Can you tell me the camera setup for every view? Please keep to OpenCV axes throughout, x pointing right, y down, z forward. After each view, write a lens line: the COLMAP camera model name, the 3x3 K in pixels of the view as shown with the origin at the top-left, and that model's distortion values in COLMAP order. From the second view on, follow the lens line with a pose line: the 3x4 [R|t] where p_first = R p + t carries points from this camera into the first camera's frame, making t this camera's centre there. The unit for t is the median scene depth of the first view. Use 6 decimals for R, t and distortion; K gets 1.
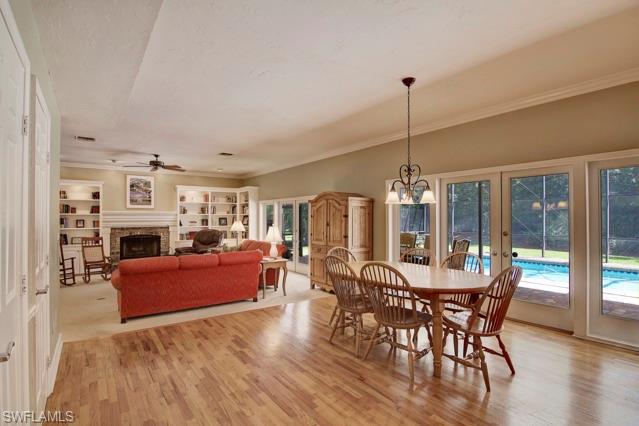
lens RADIAL K [[324.3, 0, 321.6], [0, 324.3, 213.6], [0, 0, 1]] dist [-0.003063, -0.001463]
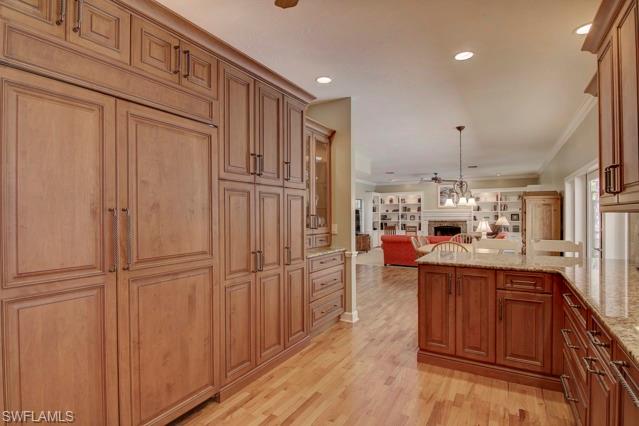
lens RADIAL K [[324.3, 0, 316.6], [0, 324.3, 214.2], [0, 0, 1]] dist [-0.003063, -0.001463]
pose [[0.401321, -0.003159, -0.915932, 0.508899], [0.015265, 0.999878, 0.003240, -0.000999], [0.915810, -0.015282, 0.401321, -0.104117]]
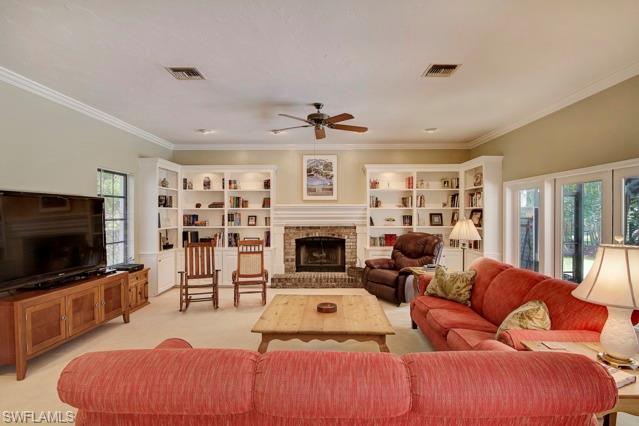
lens RADIAL K [[324.3, 0, 318.2], [0, 324.3, 214.1], [0, 0, 1]] dist [-0.003063, -0.001463]
pose [[0.797116, 0.000074, -0.603826, -0.121002], [0.006806, 0.999935, 0.009107, 0.007757], [0.603787, -0.011369, 0.797064, 0.407053]]
